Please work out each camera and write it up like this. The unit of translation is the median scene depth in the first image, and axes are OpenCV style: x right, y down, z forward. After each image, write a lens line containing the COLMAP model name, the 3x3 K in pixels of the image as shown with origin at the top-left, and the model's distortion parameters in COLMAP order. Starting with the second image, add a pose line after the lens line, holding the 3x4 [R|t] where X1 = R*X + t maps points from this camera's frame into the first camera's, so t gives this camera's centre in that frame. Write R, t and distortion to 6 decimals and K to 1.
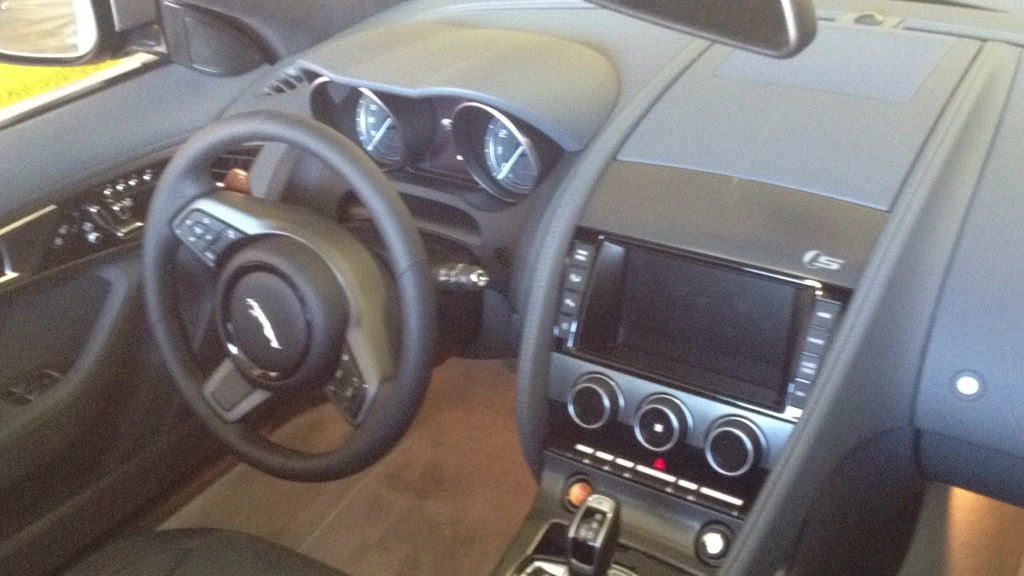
lens RADIAL K [[1296.6, 0, 512.0], [0, 1296.6, 288.0], [0, 0, 1]] dist [0.253172, -0.743609]
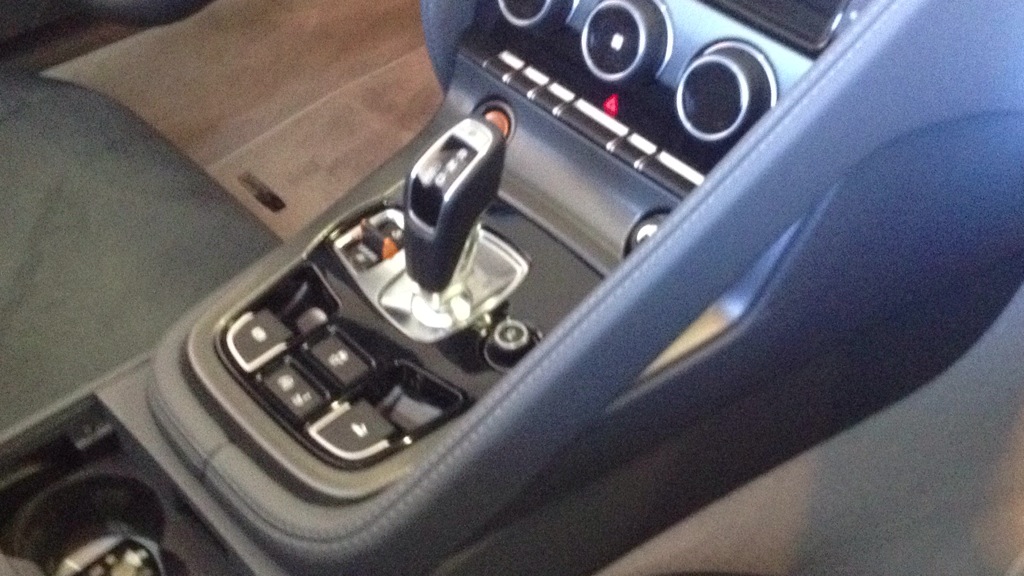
lens RADIAL K [[1296.6, 0, 512.0], [0, 1296.6, 288.0], [0, 0, 1]] dist [0.253172, -0.743609]
pose [[0.965302, 0.236074, -0.111629, 0.156668], [-0.203716, 0.948218, 0.243683, 0.076400], [0.163376, -0.212488, 0.963409, 0.379964]]
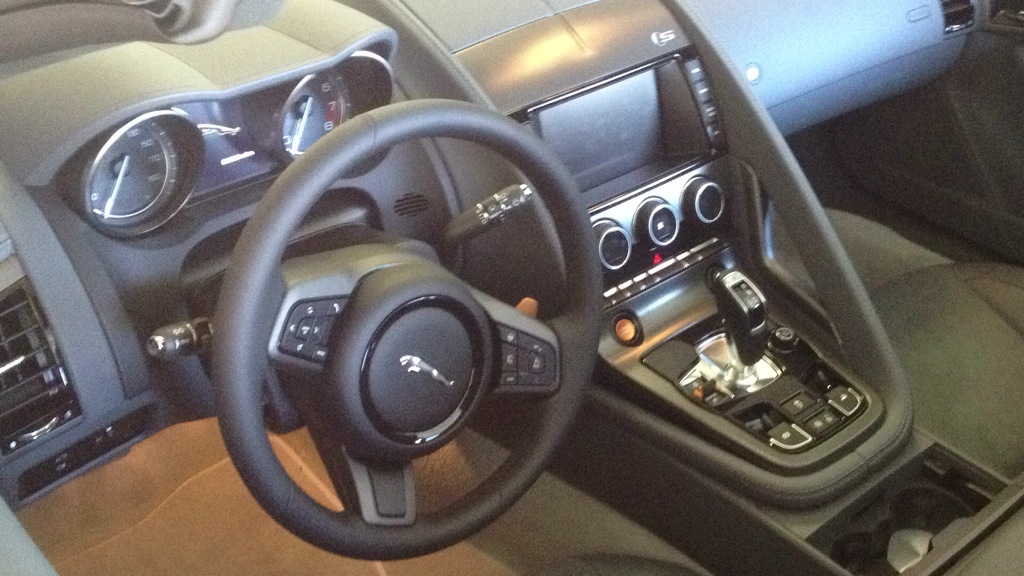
lens RADIAL K [[1296.6, 0, 512.0], [0, 1296.6, 288.0], [0, 0, 1]] dist [0.253172, -0.743609]
pose [[0.227050, -0.457726, 0.859614, -0.907438], [0.448701, 0.832566, 0.324808, -0.271776], [-0.864358, 0.311962, 0.394416, 0.663936]]
